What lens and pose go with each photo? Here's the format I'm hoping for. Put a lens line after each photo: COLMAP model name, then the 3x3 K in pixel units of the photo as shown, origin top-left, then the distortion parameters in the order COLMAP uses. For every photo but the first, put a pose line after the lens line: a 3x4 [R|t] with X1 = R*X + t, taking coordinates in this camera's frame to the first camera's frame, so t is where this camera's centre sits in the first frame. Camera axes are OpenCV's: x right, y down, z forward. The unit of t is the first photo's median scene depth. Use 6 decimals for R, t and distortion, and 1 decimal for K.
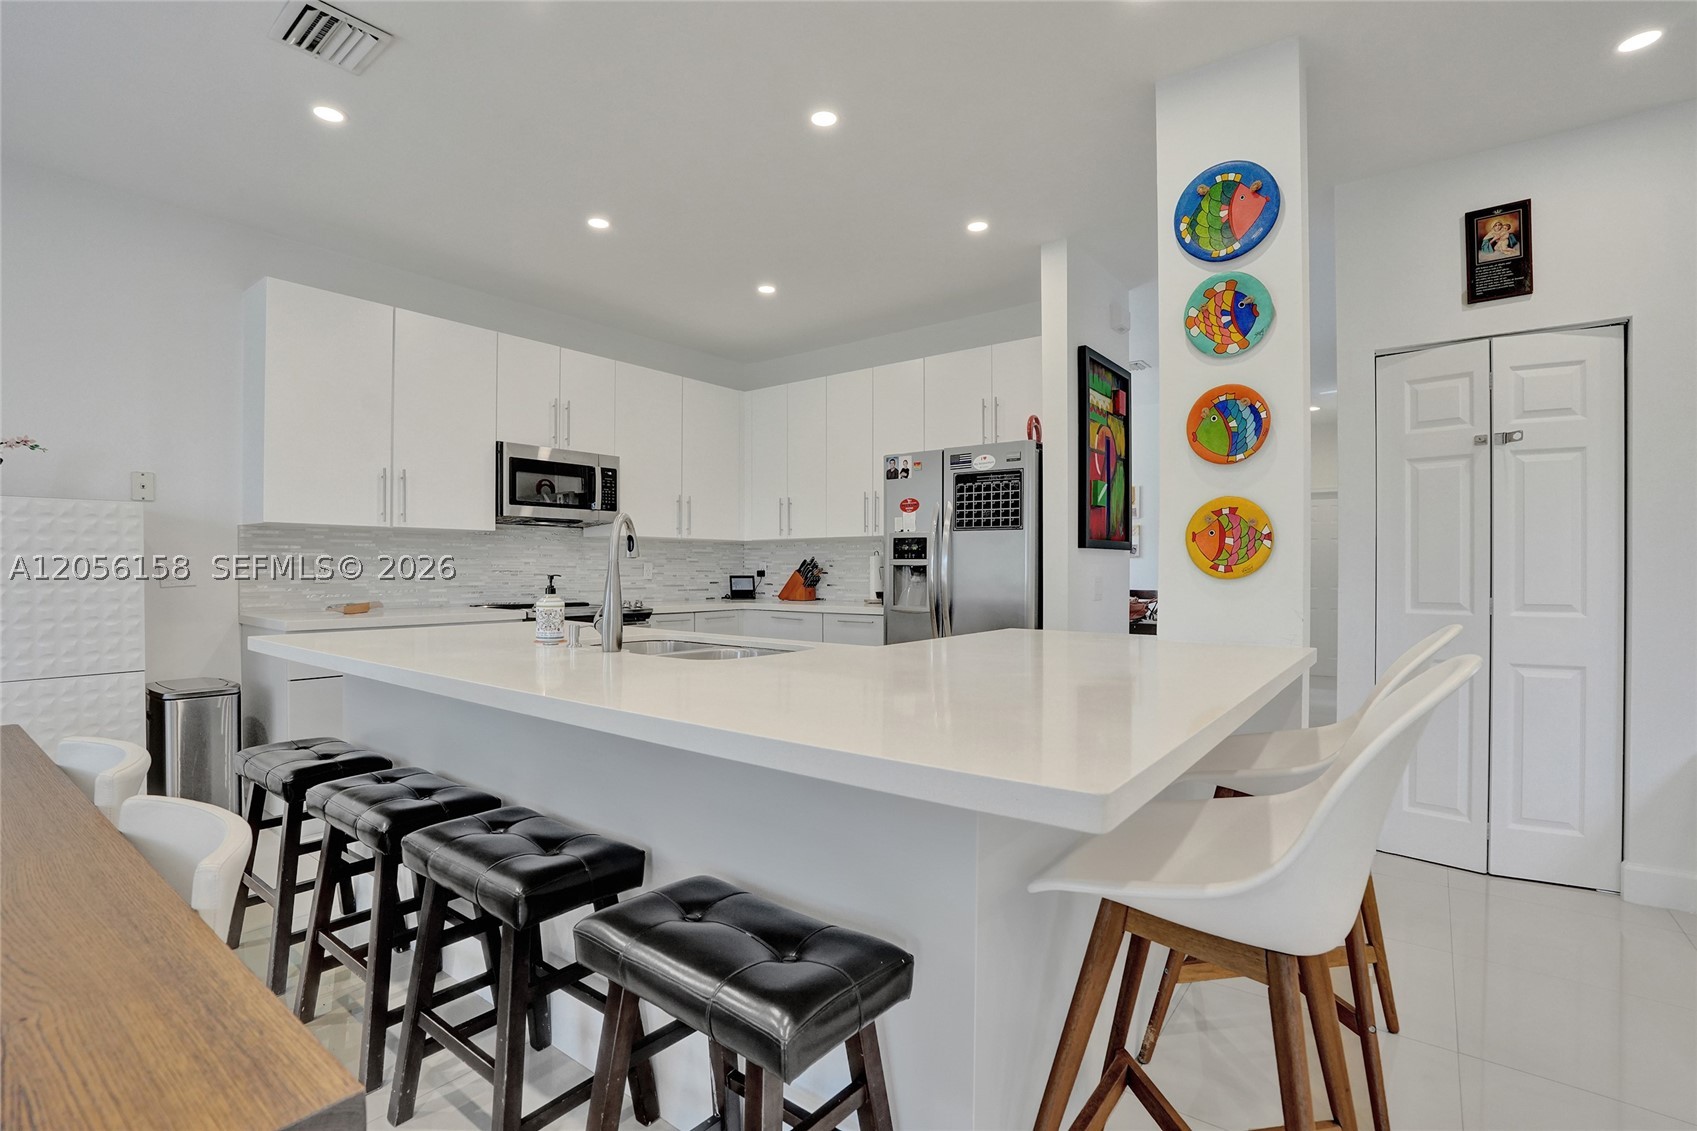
lens RADIAL K [[798.8, 0, 848.5], [0, 798.8, 565.5], [0, 0, 1]] dist [-0.074818, 0.031907]
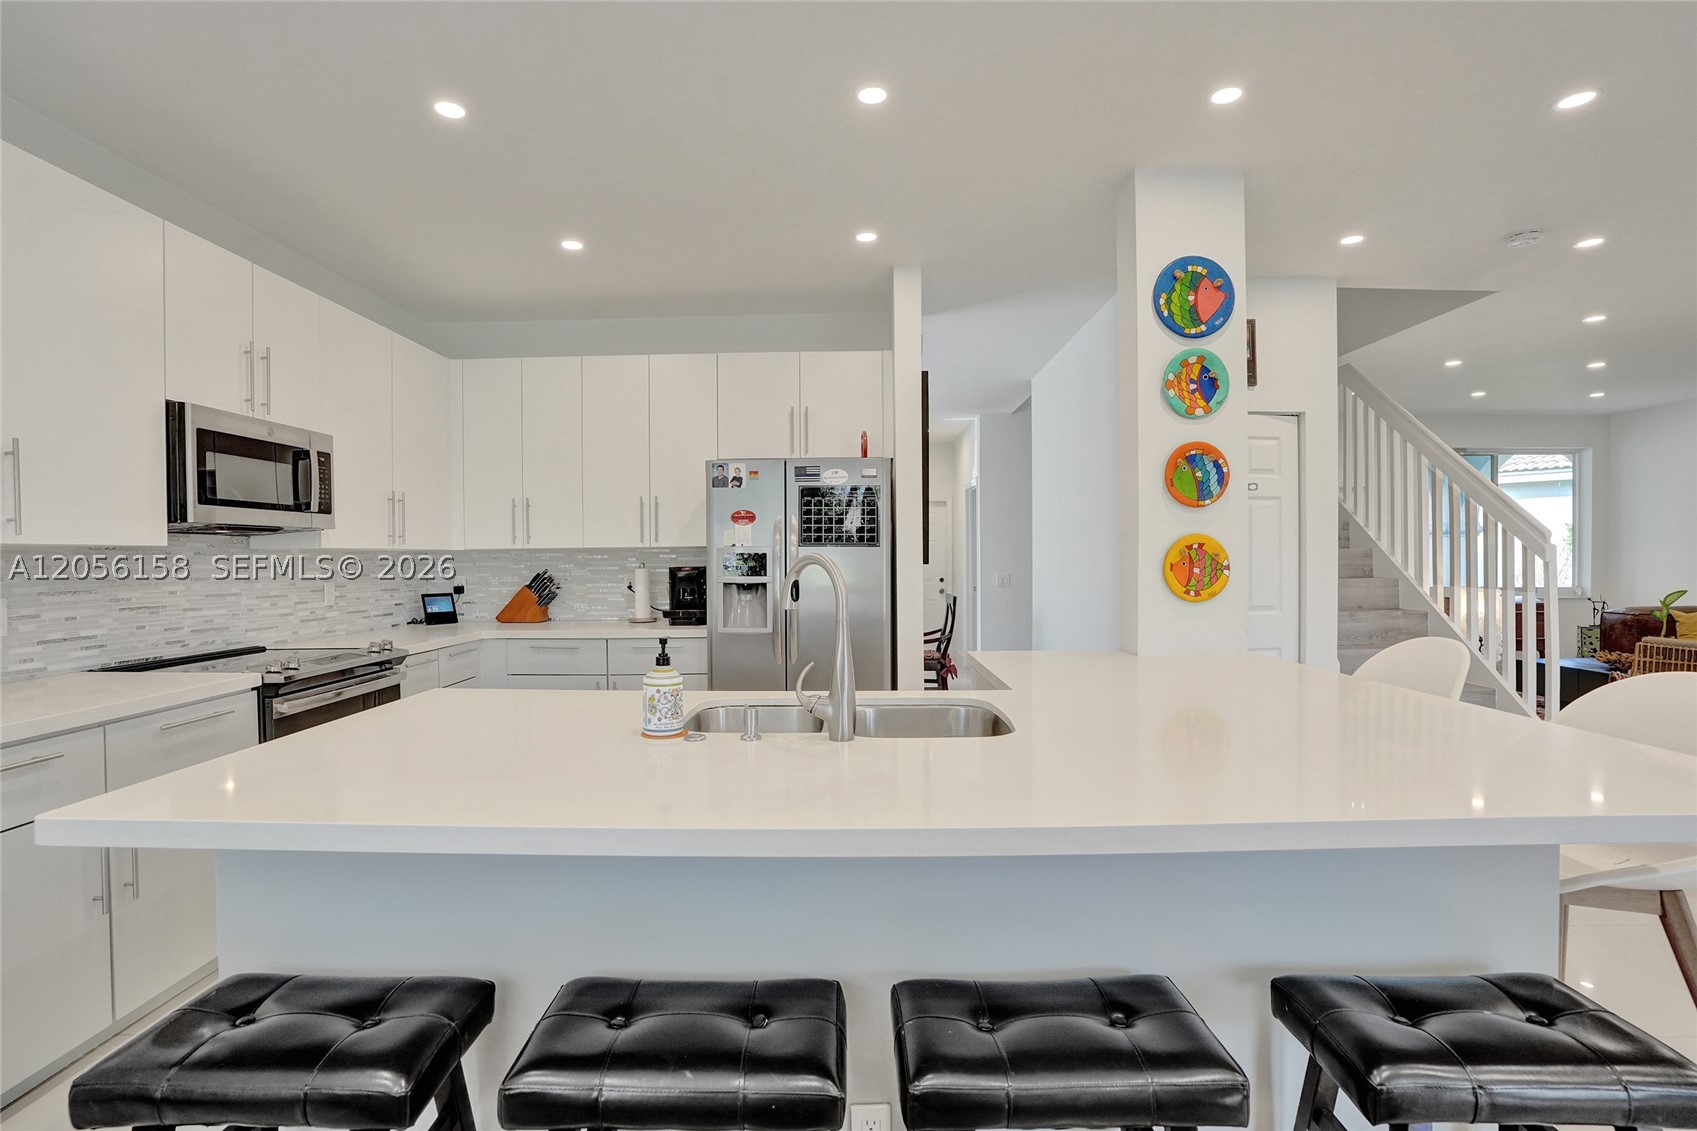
lens RADIAL K [[798.8, 0, 848.5], [0, 798.8, 565.5], [0, 0, 1]] dist [-0.074818, 0.031907]
pose [[0.795599, -0.015744, 0.605619, -0.398957], [0.006373, 0.999824, 0.017620, -0.037181], [-0.605790, -0.010159, 0.795560, 0.207093]]
